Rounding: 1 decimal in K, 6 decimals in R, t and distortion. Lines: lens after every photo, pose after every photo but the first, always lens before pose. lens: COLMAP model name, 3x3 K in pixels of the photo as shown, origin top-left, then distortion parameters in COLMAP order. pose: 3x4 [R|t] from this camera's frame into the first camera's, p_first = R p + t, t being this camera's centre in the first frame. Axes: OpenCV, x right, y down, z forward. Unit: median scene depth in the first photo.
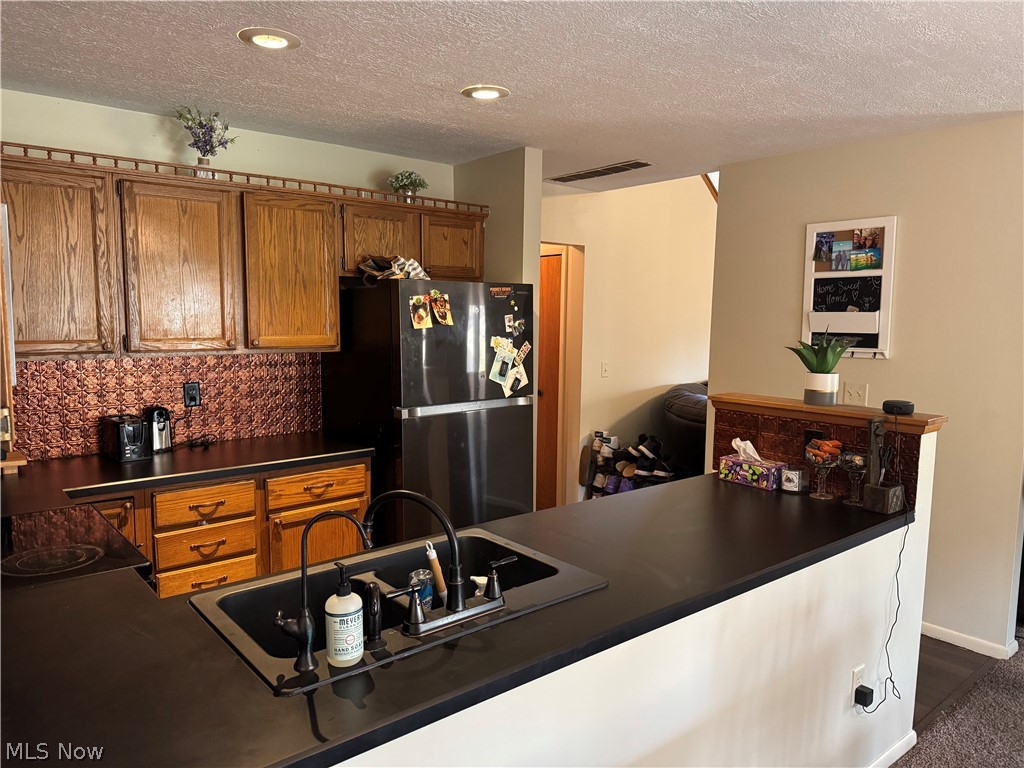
lens RADIAL K [[715.6, 0, 512.0], [0, 715.6, 384.0], [0, 0, 1]] dist [0.108629, -0.002863]
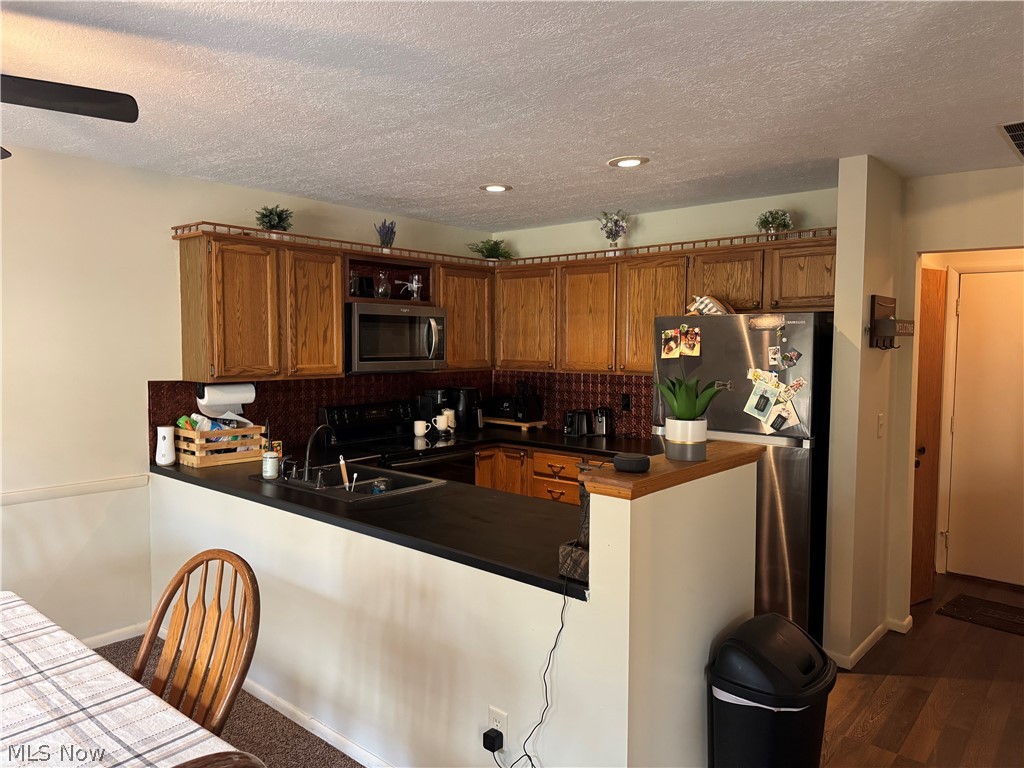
lens RADIAL K [[715.6, 0, 512.0], [0, 715.6, 384.0], [0, 0, 1]] dist [0.108629, -0.002863]
pose [[0.151739, 0.050270, -0.987142, 0.928756], [-0.107141, 0.993658, 0.034133, -0.046367], [0.982597, 0.100584, 0.156162, 0.547383]]
